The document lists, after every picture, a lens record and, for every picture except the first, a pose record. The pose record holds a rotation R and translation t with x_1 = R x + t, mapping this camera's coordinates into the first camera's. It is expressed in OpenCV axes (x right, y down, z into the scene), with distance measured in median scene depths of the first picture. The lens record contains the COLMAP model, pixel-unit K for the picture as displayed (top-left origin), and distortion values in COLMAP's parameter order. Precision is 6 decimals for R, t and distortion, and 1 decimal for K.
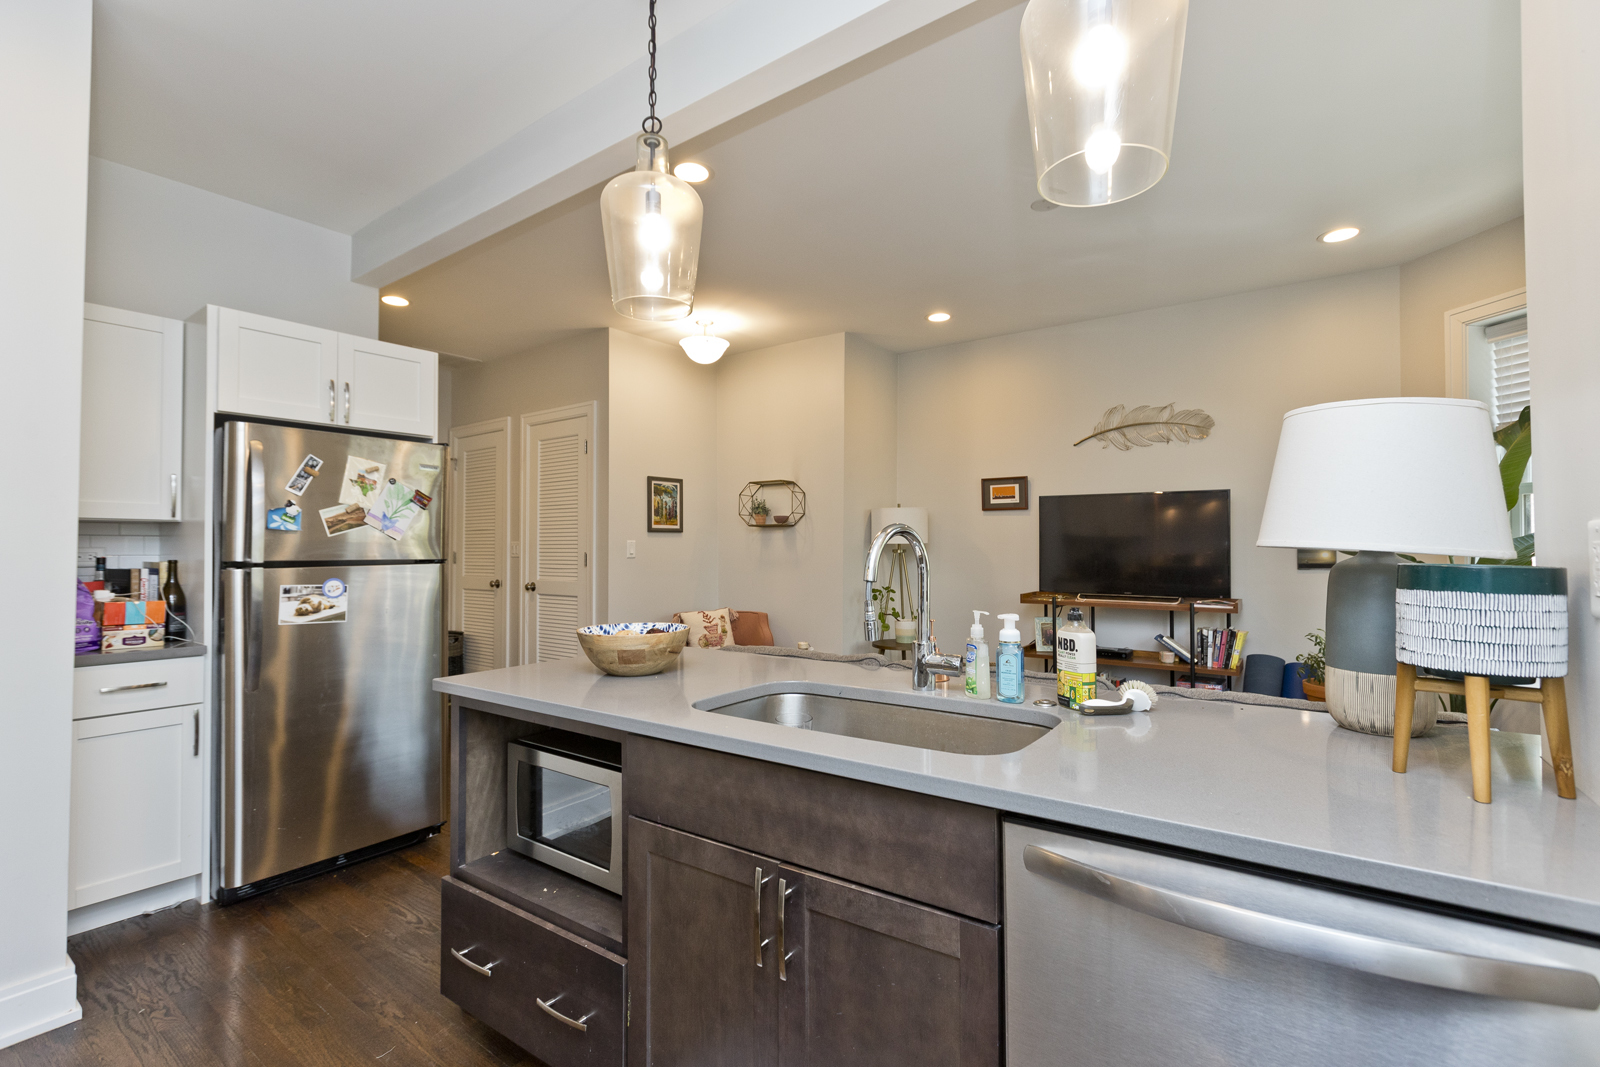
lens RADIAL K [[723.2, 0, 800.6], [0, 723.2, 532.4], [0, 0, 1]] dist [-0.000749, 0.000041]
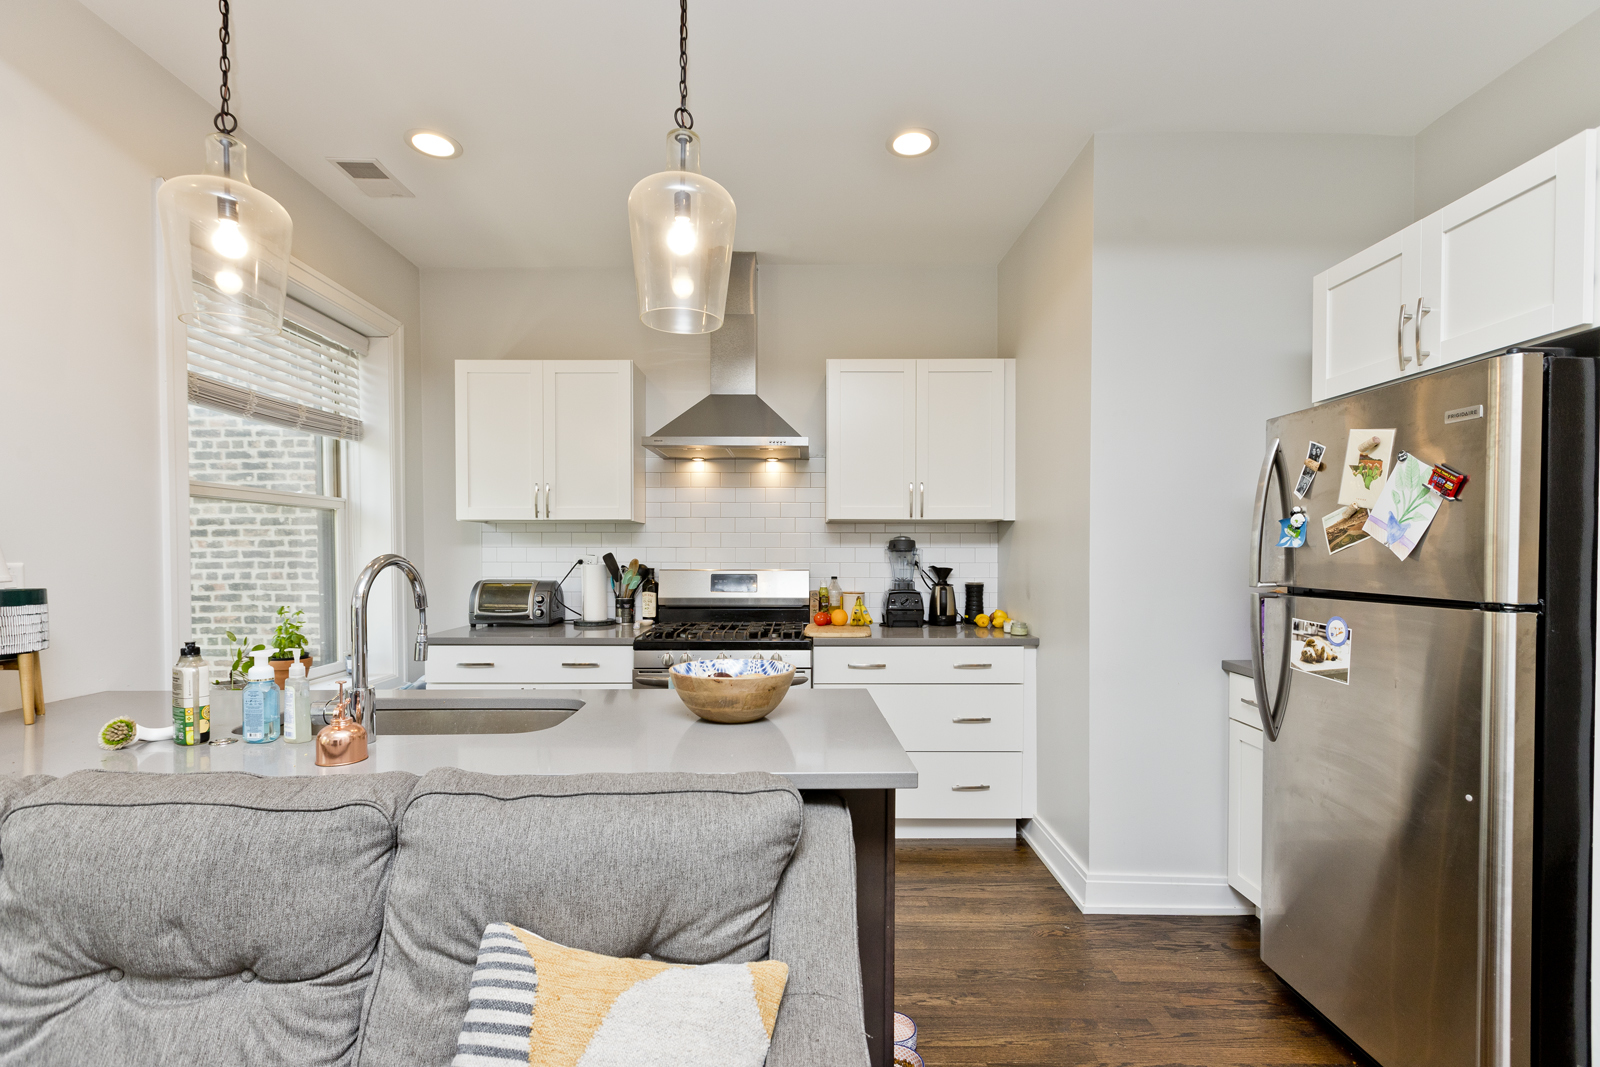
lens RADIAL K [[723.2, 0, 800.4], [0, 723.2, 550.3], [0, 0, 1]] dist [-0.000749, 0.000041]
pose [[-0.804681, -0.001204, -0.593706, 0.156818], [0.009959, 0.999830, -0.015525, 0.007294], [0.593624, -0.018405, -0.804532, 1.250317]]
